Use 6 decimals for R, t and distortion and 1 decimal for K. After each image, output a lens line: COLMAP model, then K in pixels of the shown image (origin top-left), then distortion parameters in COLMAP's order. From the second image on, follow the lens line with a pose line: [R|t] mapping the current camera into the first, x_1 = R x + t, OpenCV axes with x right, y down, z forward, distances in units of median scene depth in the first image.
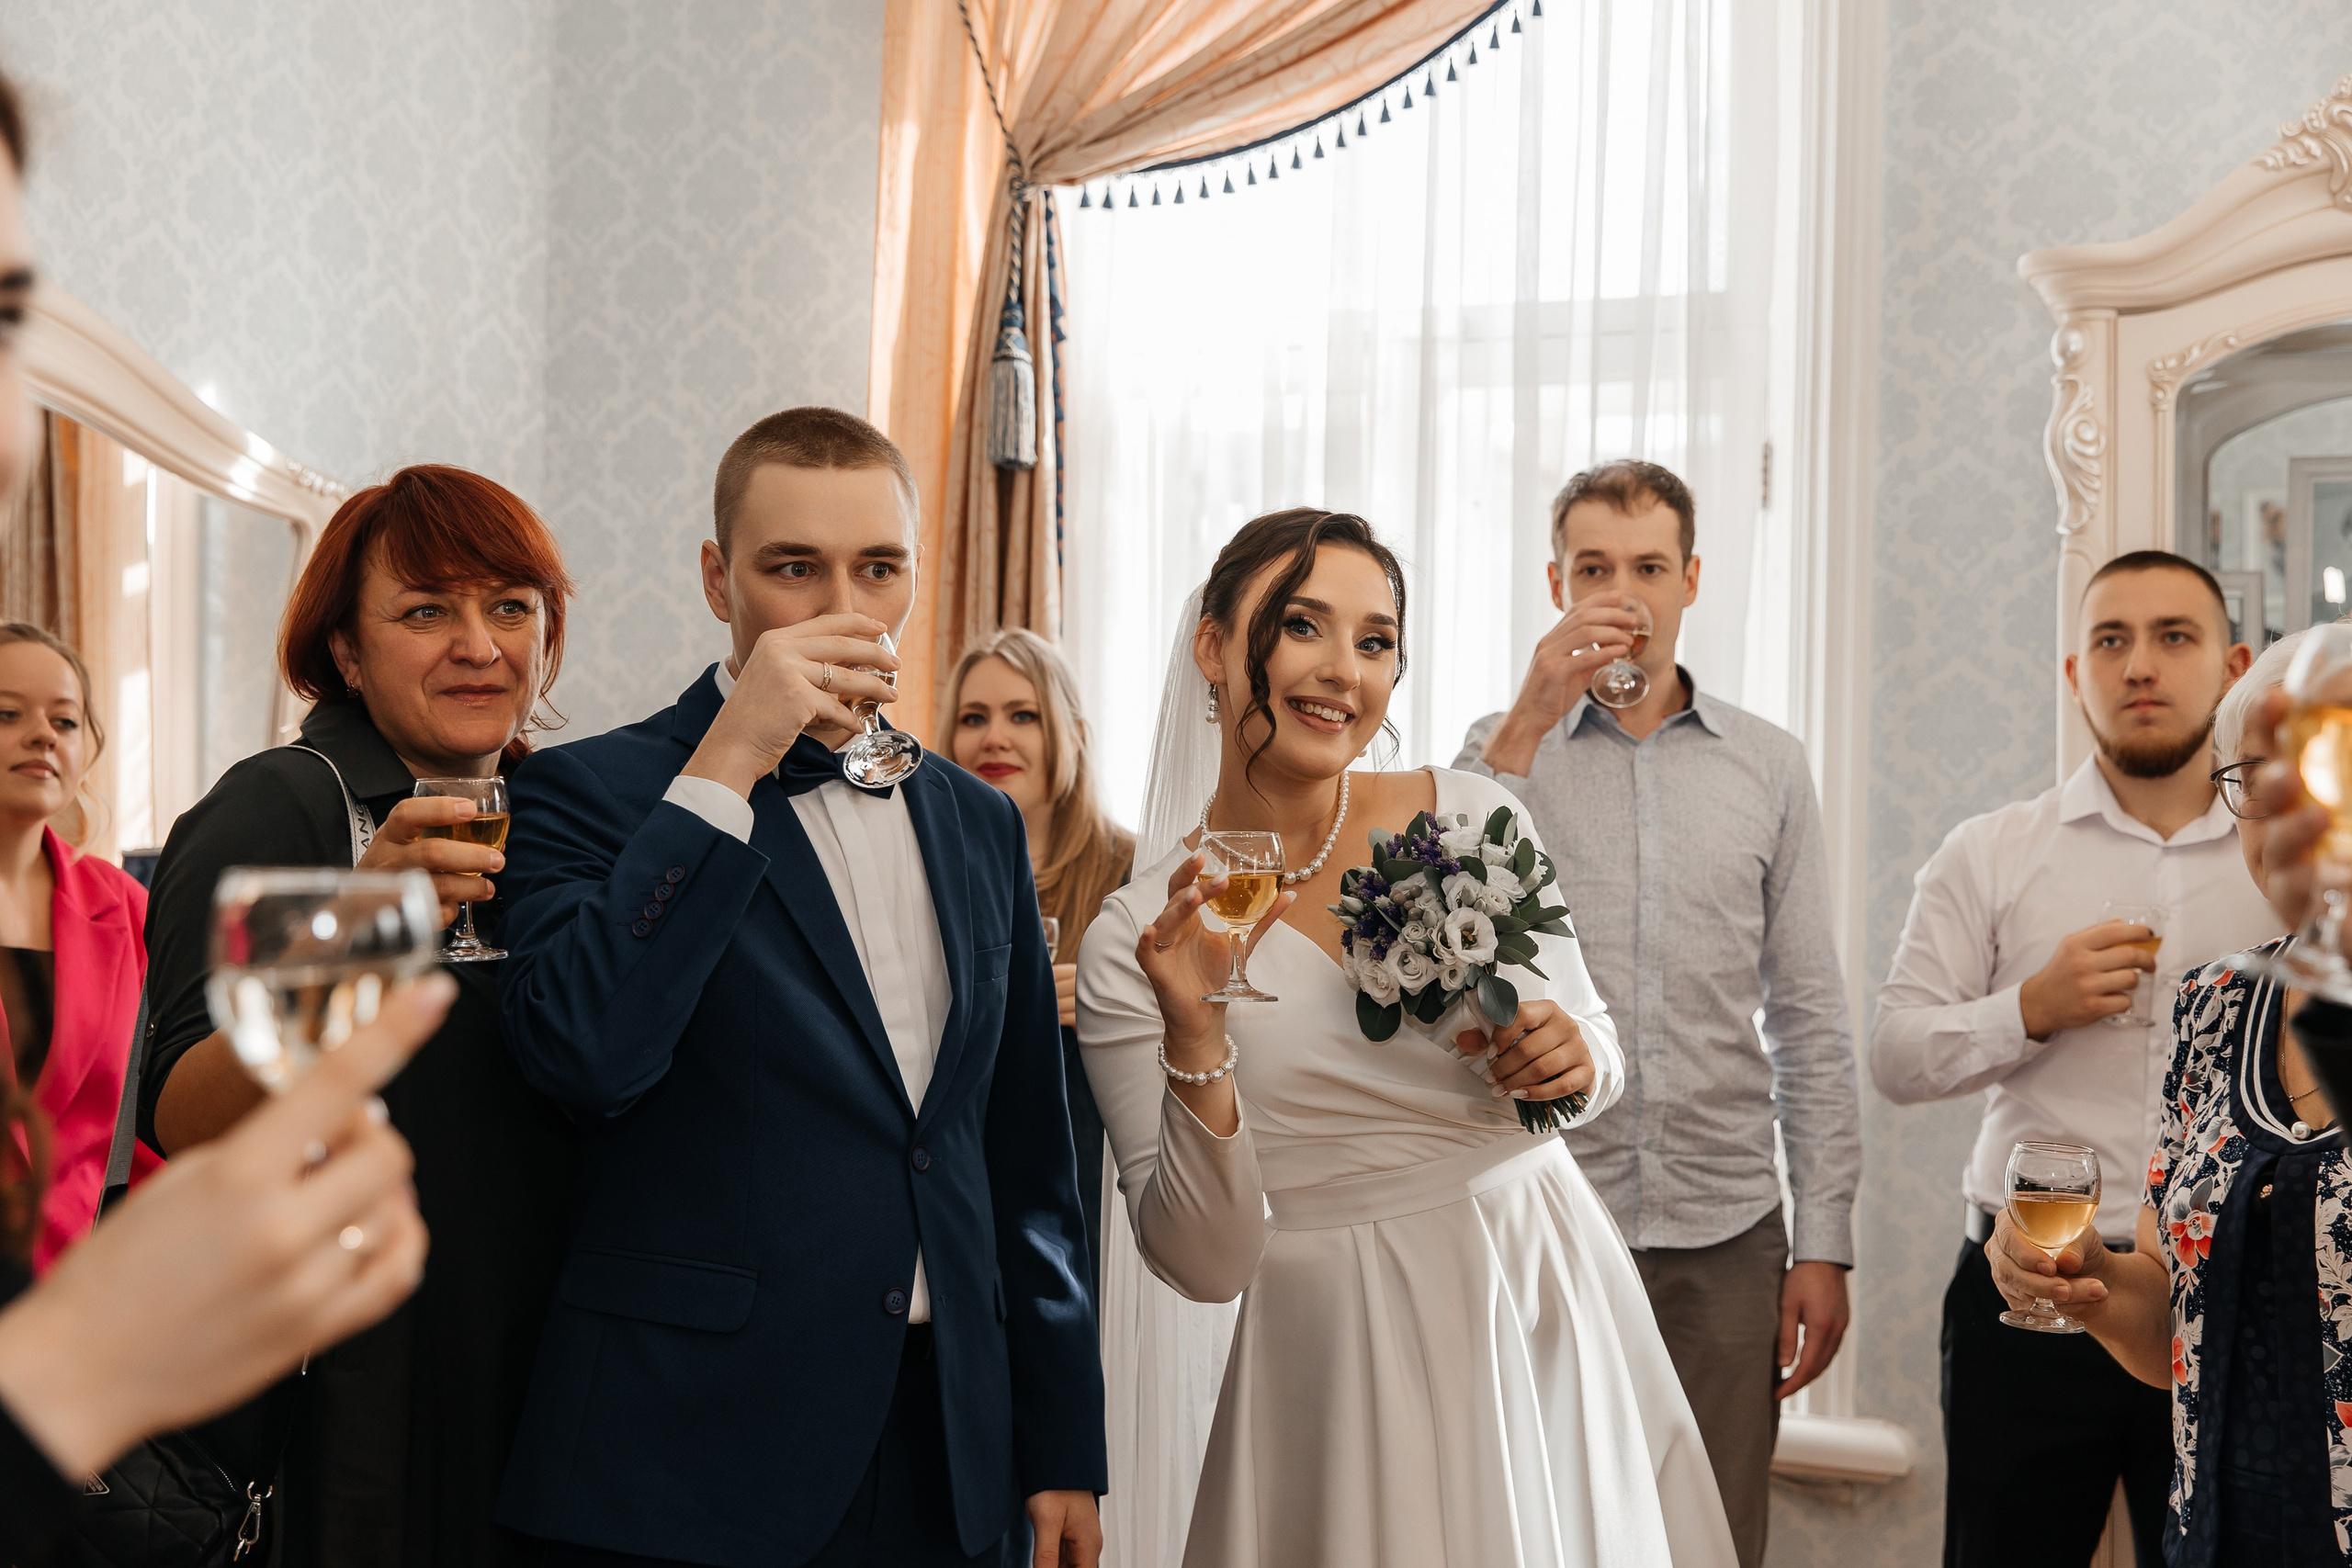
lens RADIAL K [[3147.3, 0, 1194.3], [0, 3147.3, 792.5], [0, 0, 1]] dist [0.009748, 0.000000]
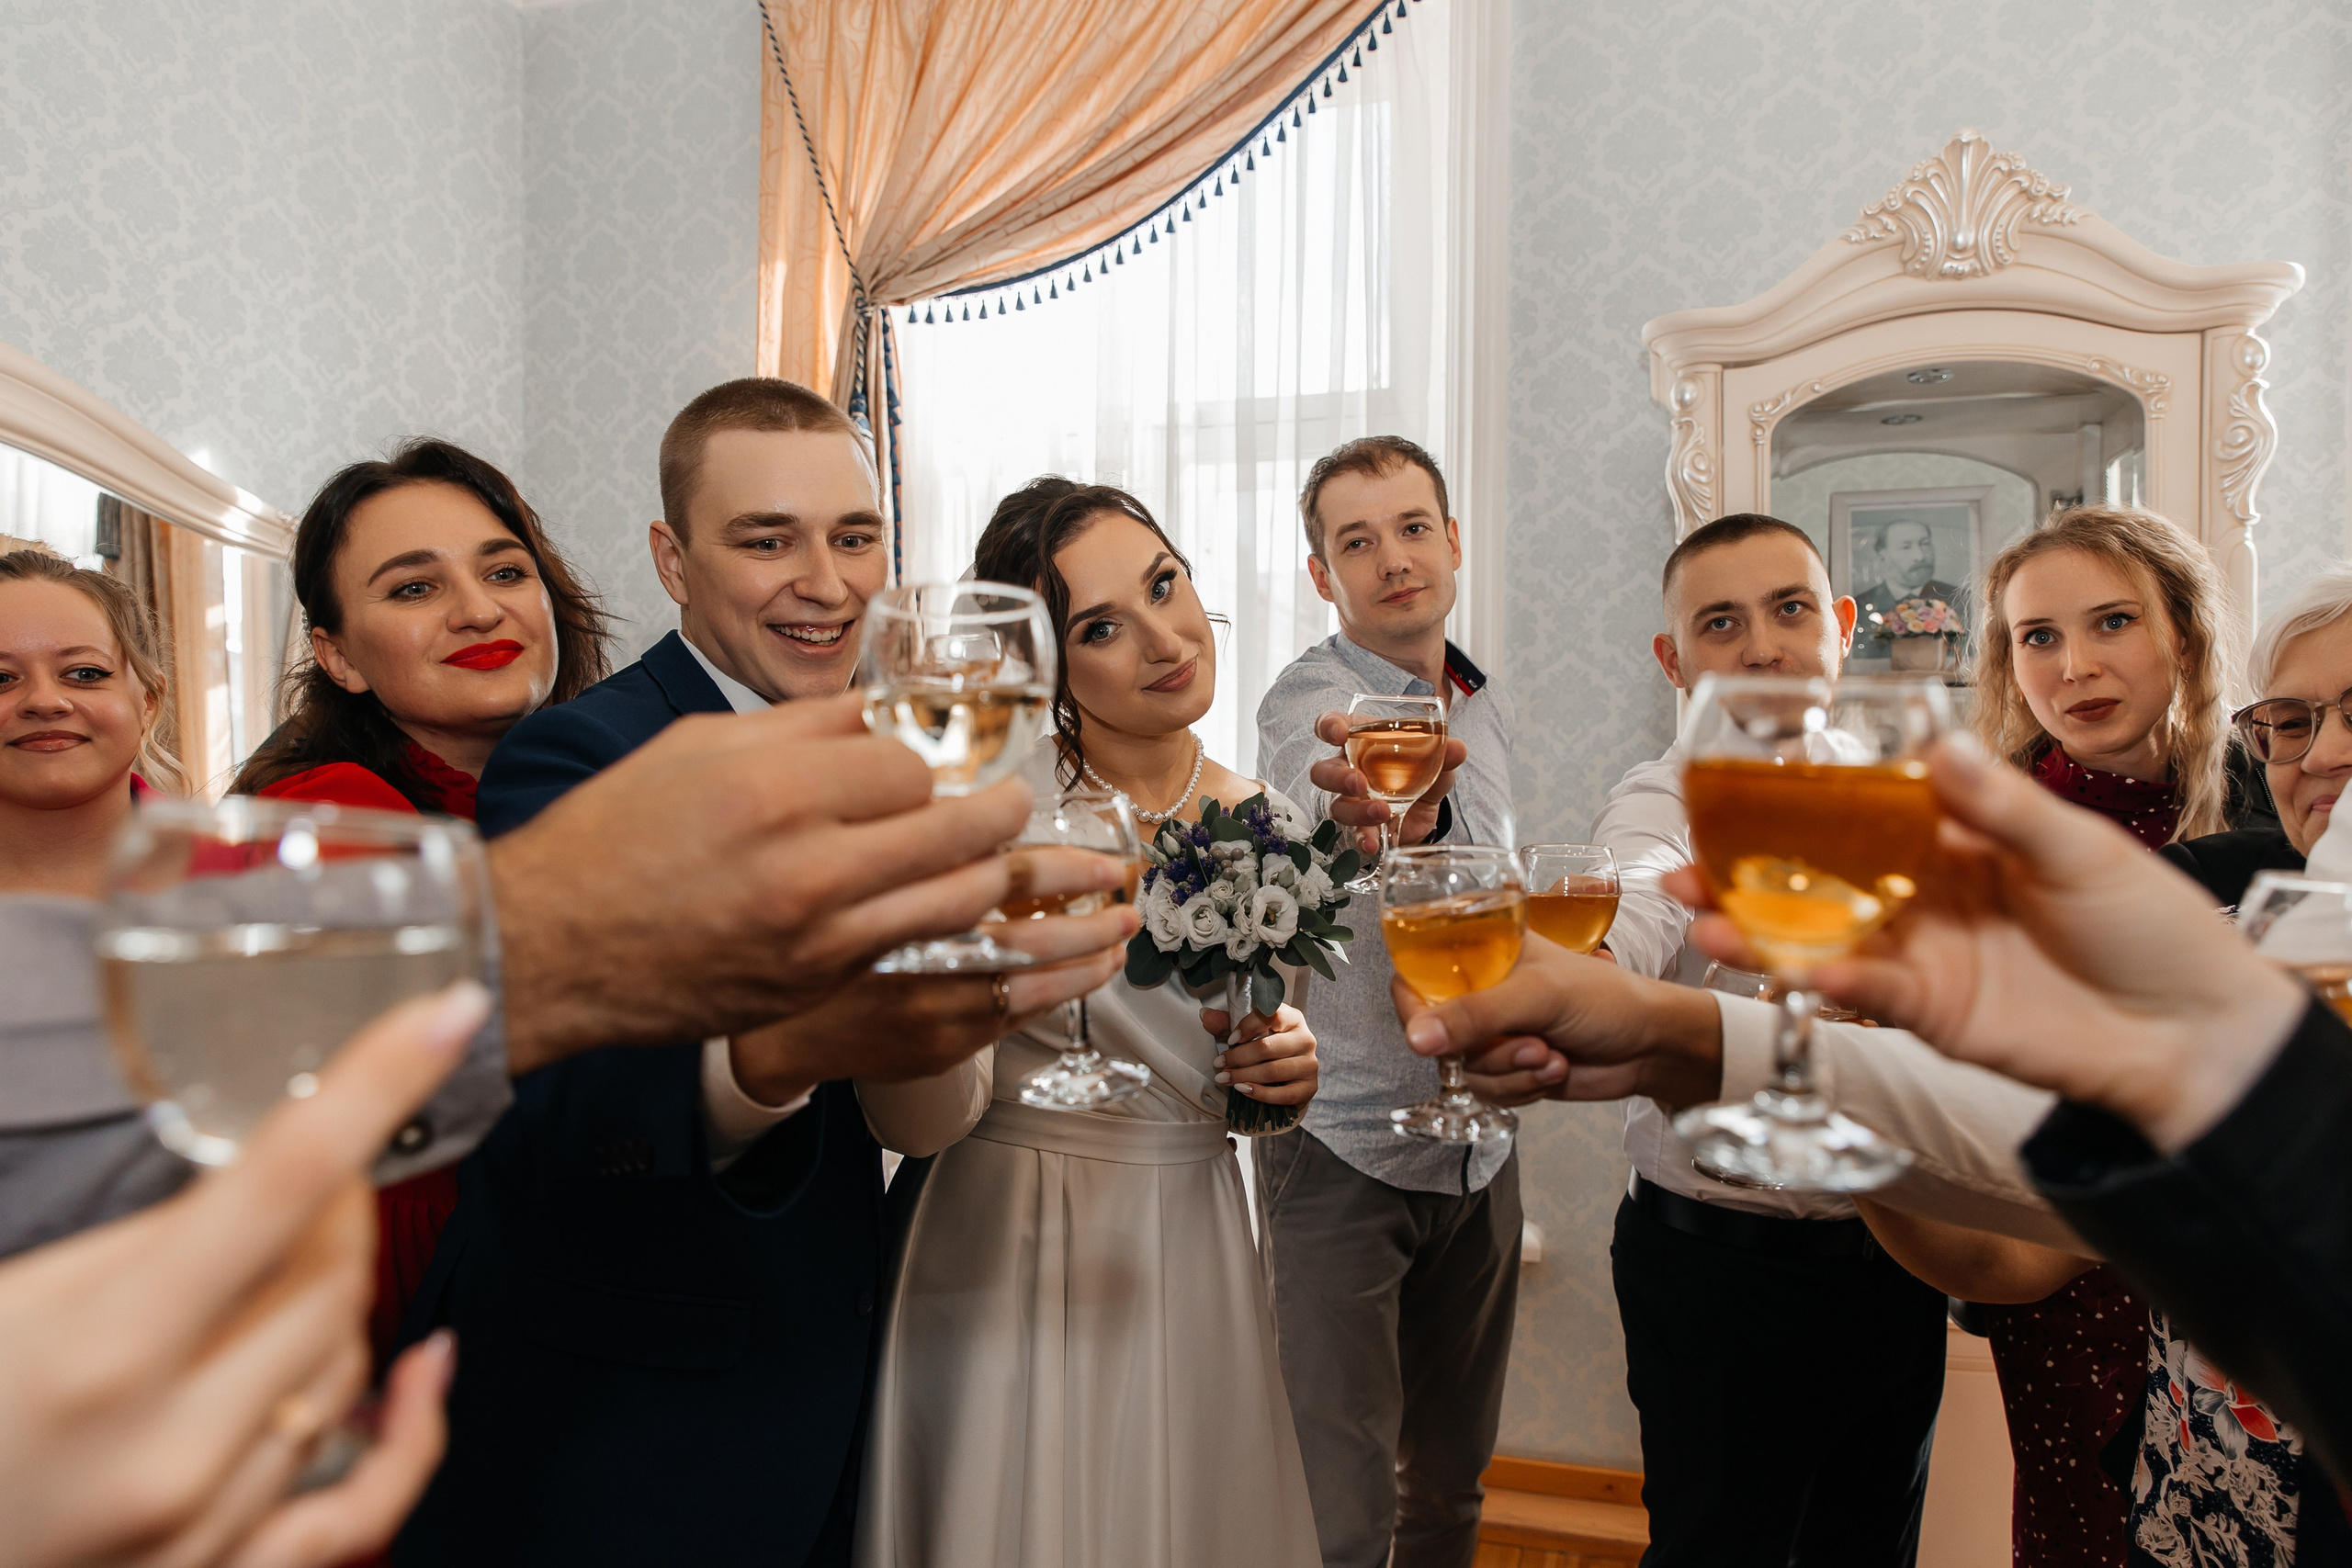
lens RADIAL K [[1637.8, 0, 1183.1], [0, 1637.8, 772.7], [0, 0, 1]] dist [-0.007154, -0.000818]
pose [[0.996751, -0.016616, 0.078818, 0.021662], [0.015812, 0.999816, 0.010815, -0.001743], [-0.078983, -0.009533, 0.996830, 0.305957]]
